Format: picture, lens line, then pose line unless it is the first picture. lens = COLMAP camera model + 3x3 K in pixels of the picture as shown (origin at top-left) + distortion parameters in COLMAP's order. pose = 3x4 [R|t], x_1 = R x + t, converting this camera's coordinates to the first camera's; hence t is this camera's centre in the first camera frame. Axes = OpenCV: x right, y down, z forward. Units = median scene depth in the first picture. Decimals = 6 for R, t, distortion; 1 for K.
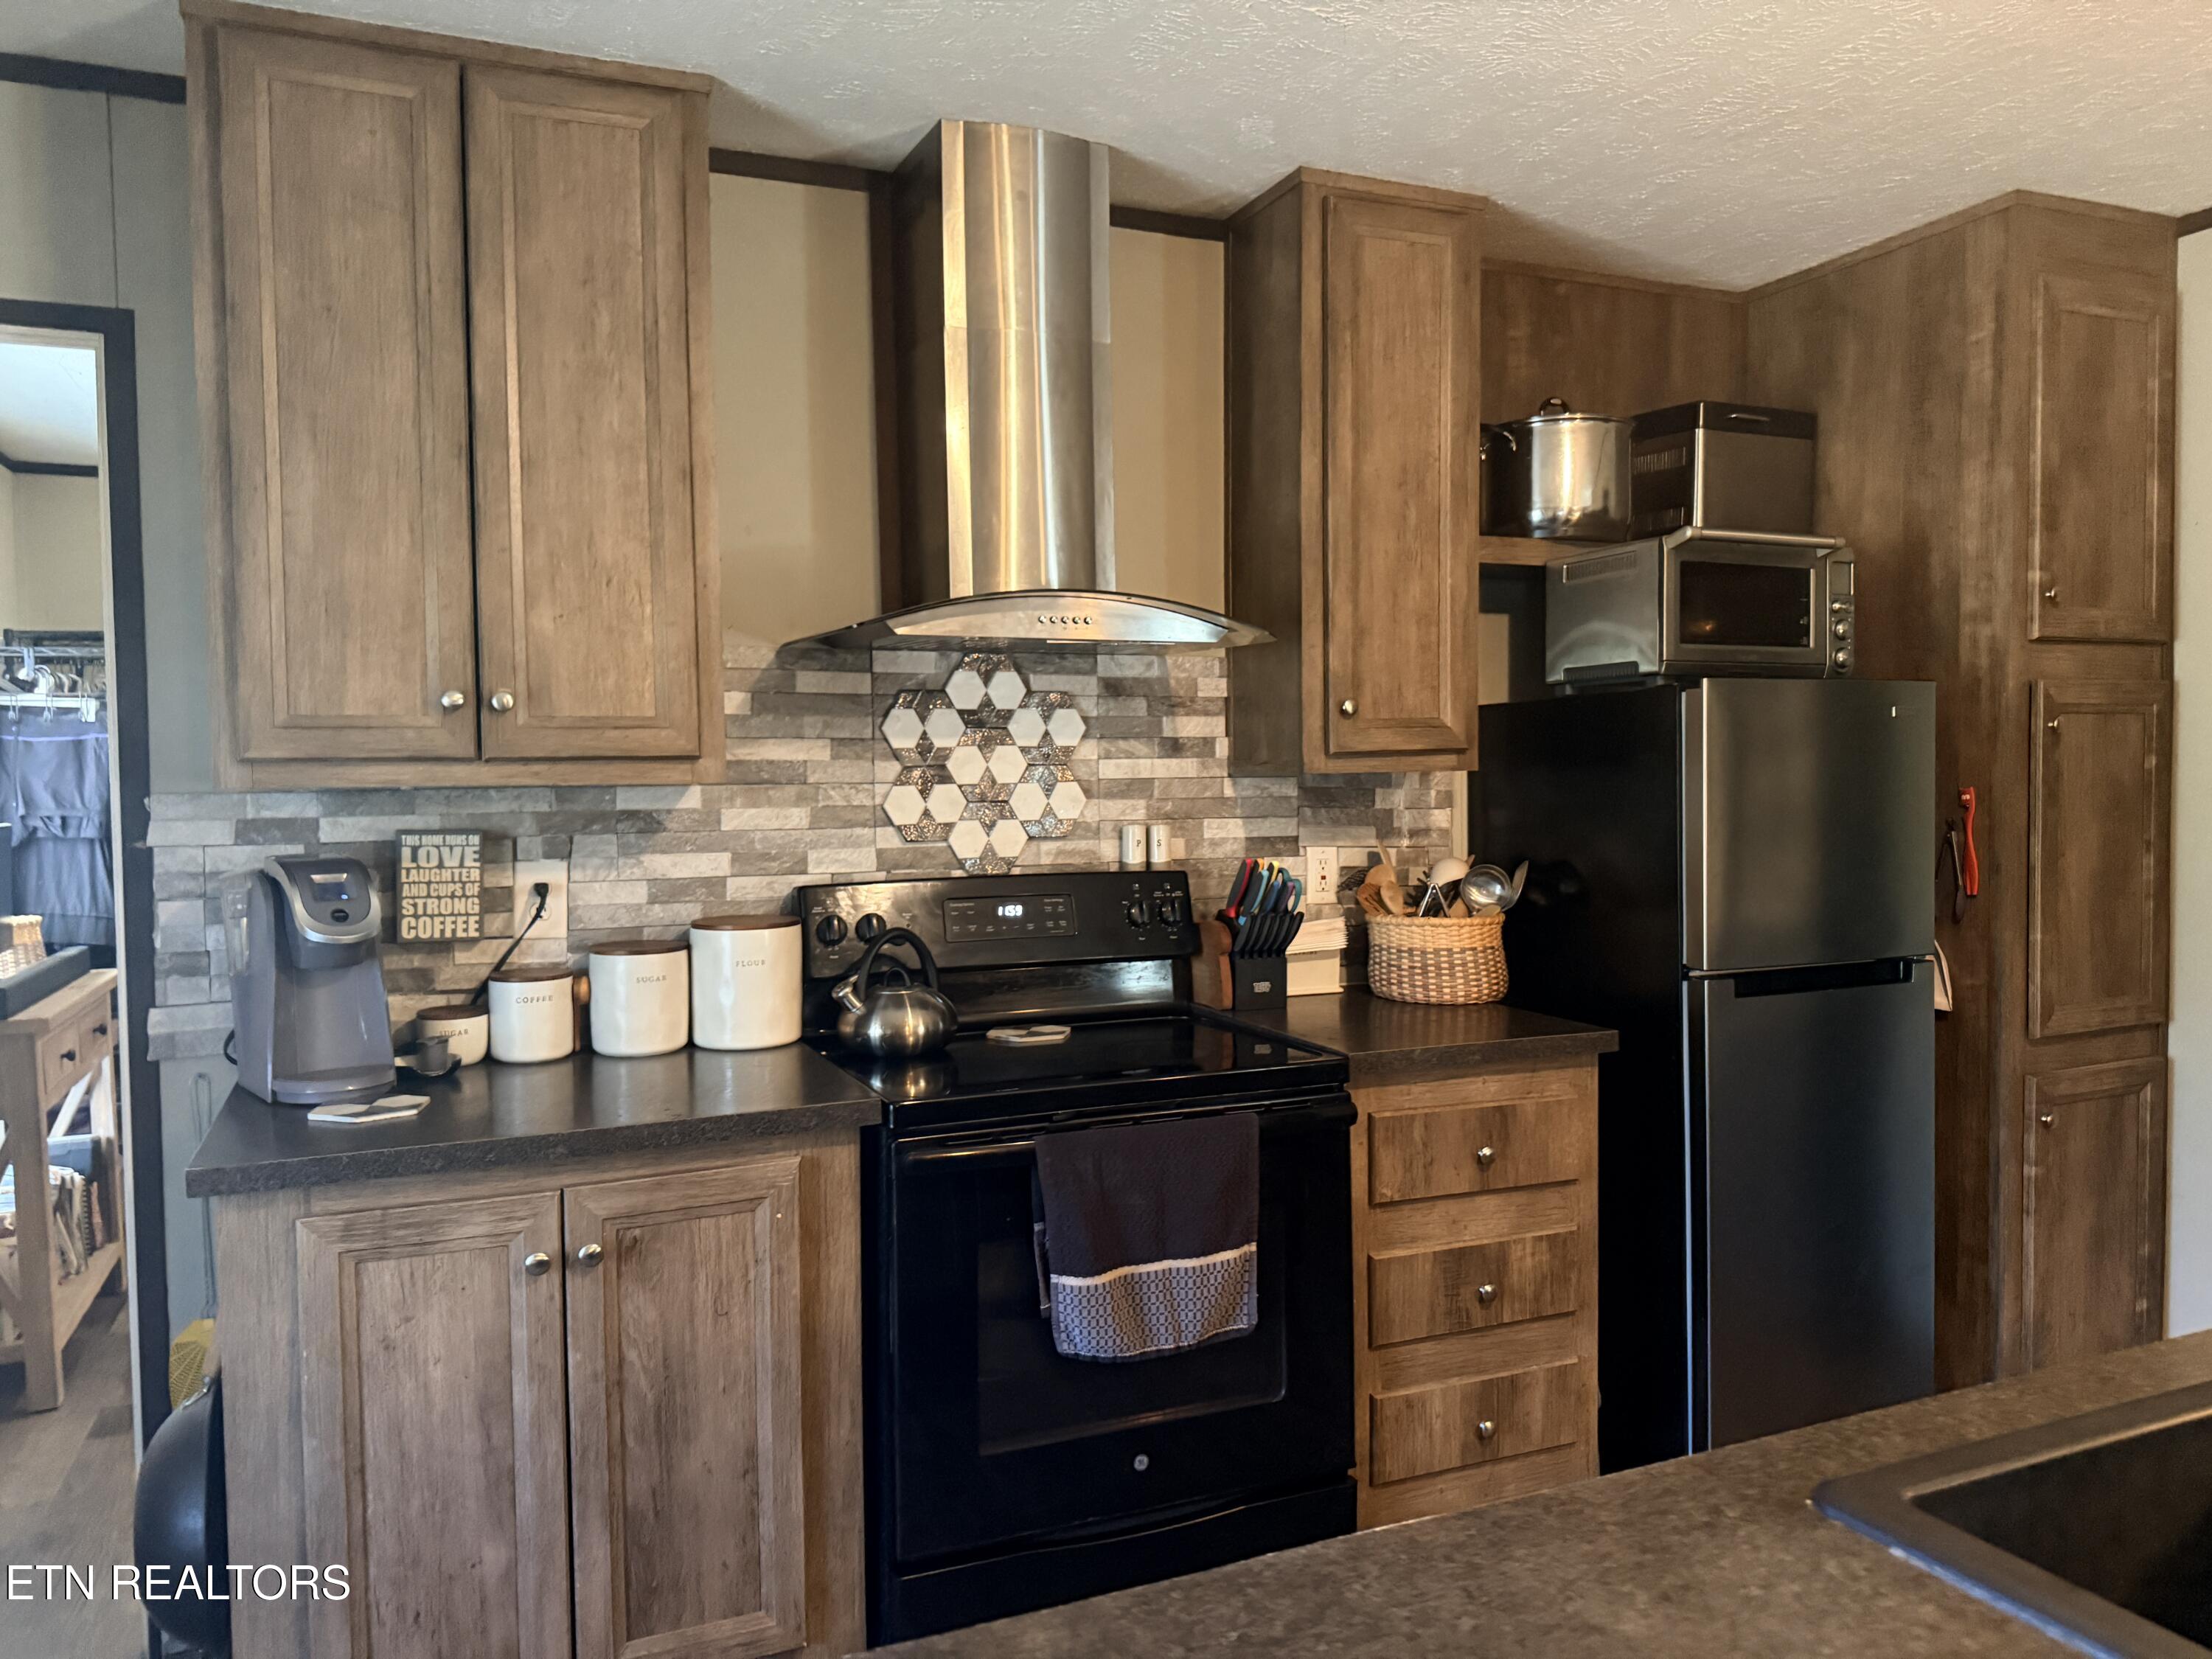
lens RADIAL K [[1558.4, 0, 1102.5], [0, 1558.4, 833.5], [0, 0, 1]] dist [0.059797, -0.073782]
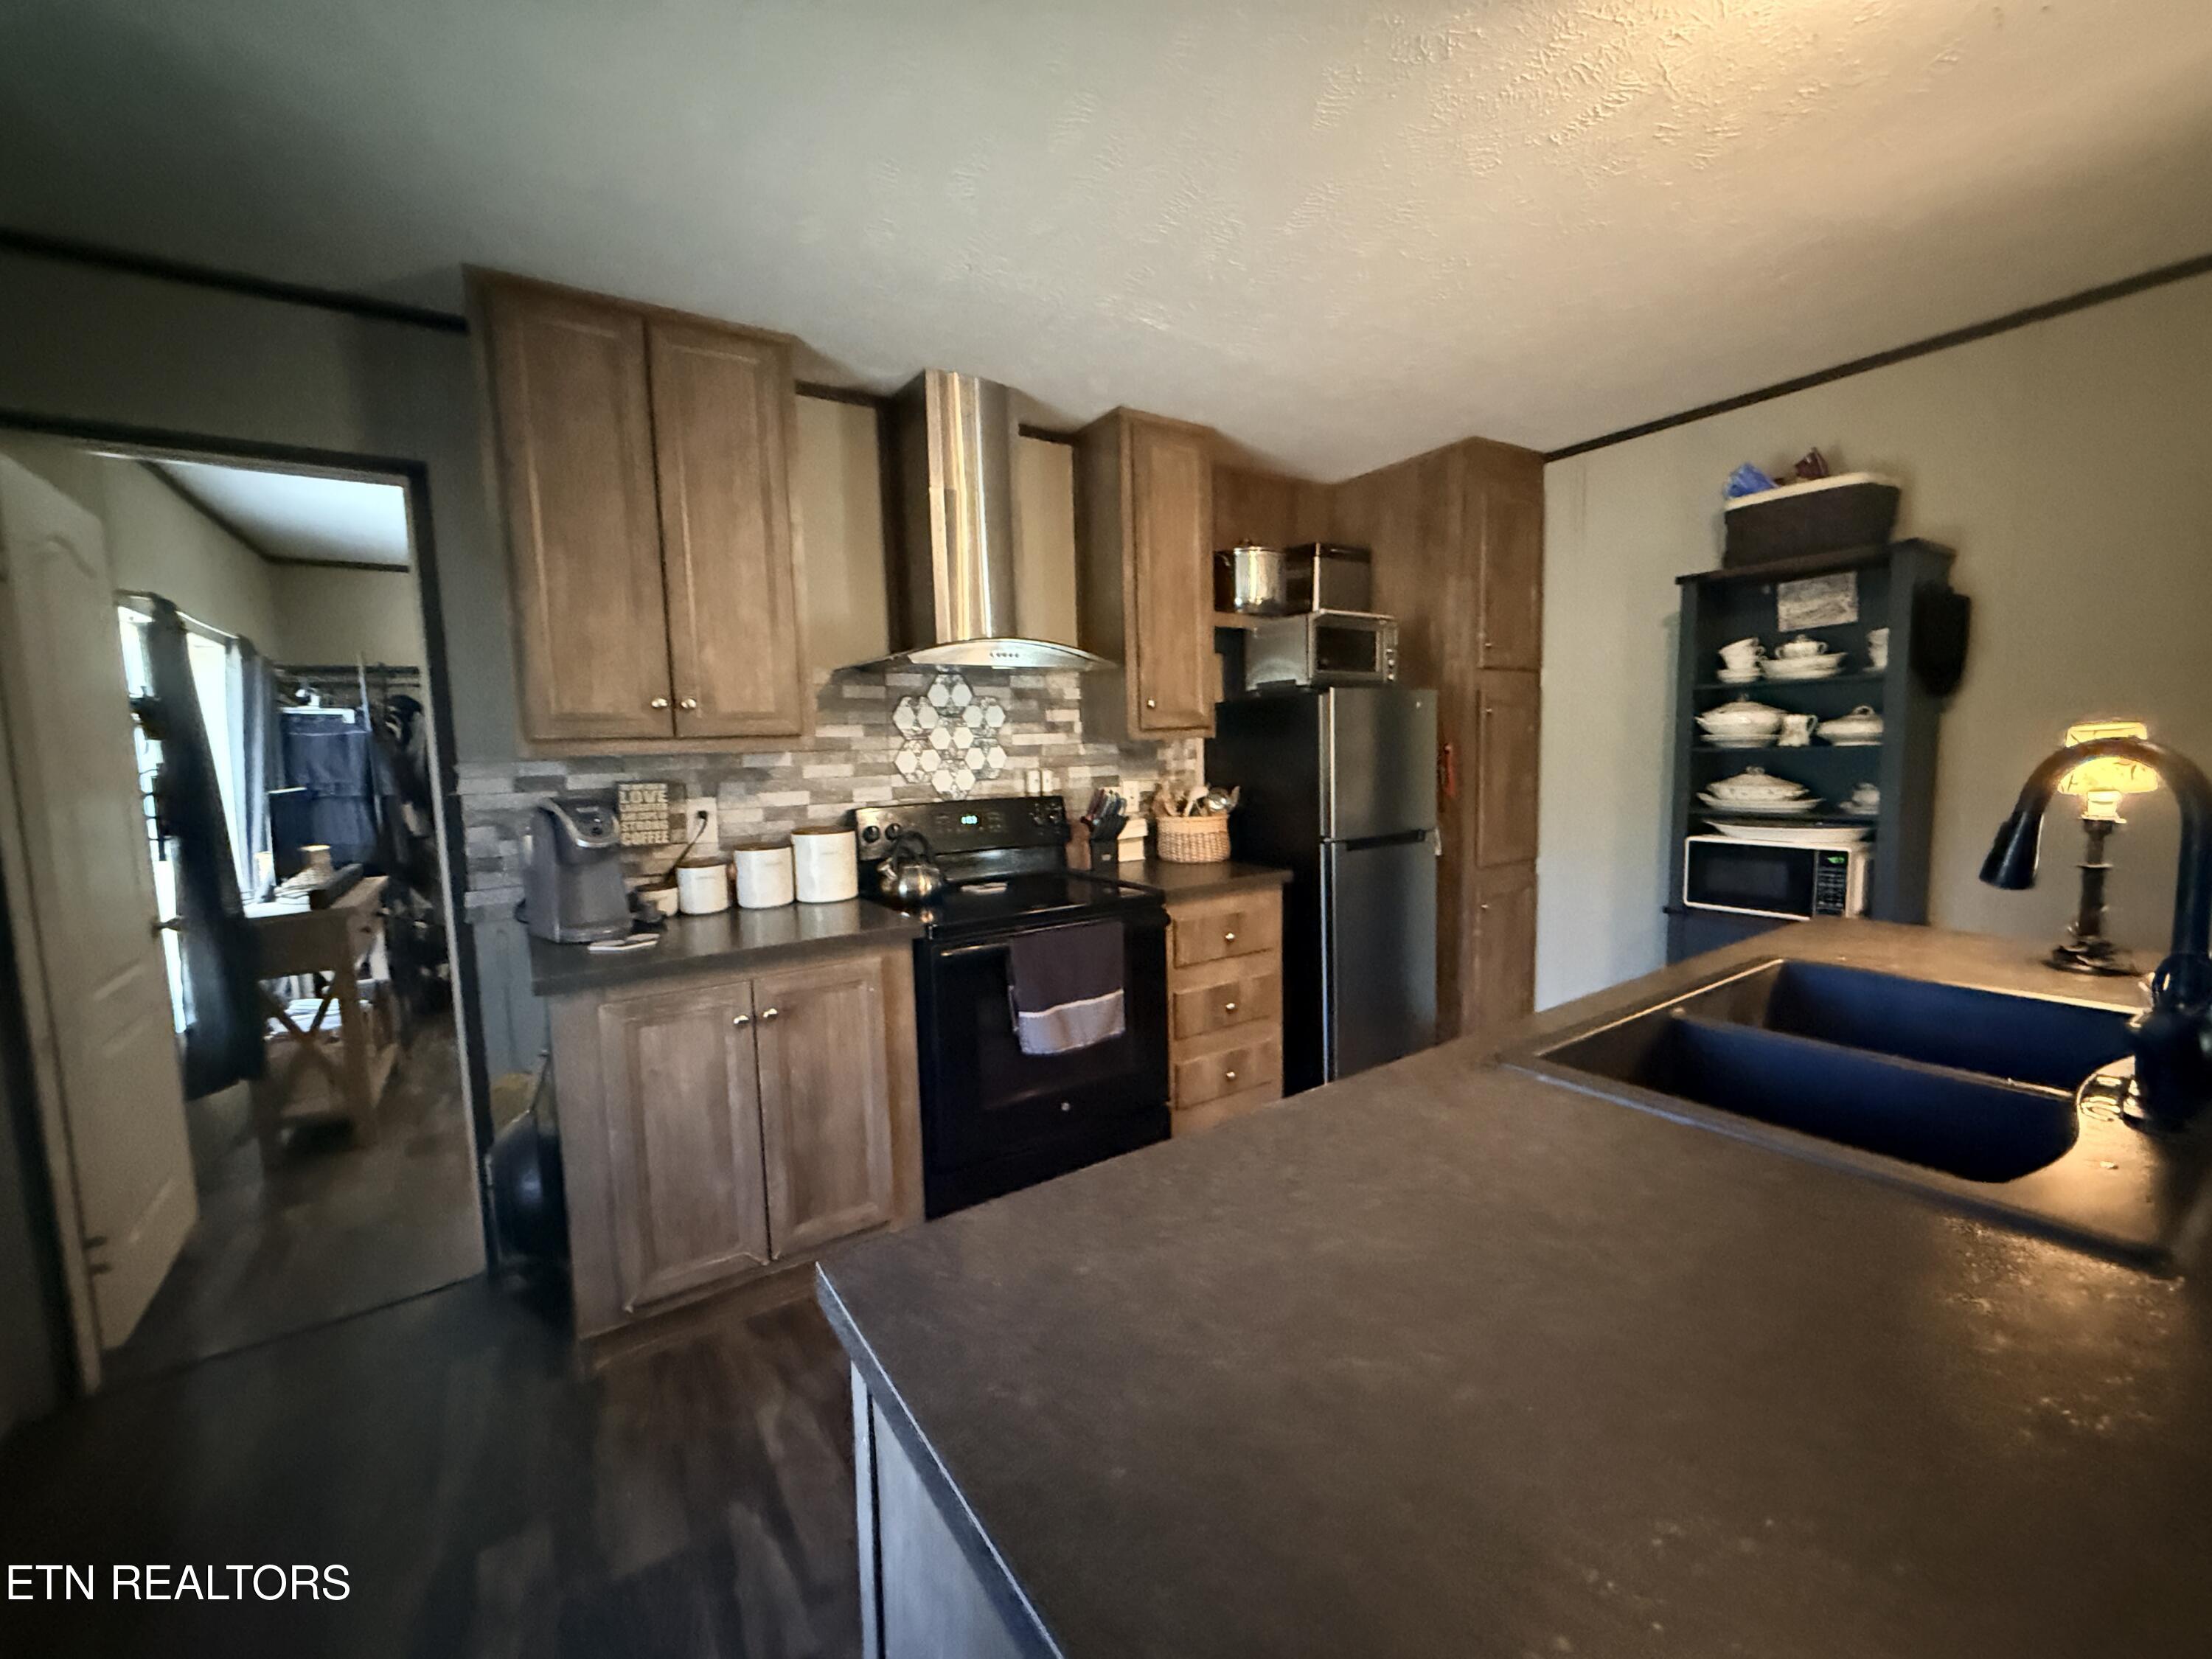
lens RADIAL K [[884.0, 0, 1091.3], [0, 884.0, 831.3], [0, 0, 1]] dist [-0.001354, 0.000604]
pose [[0.984038, -0.033540, 0.174766, -0.102019], [0.023914, 0.998093, 0.056900, 0.008493], [-0.176342, -0.051813, 0.982964, -0.026875]]
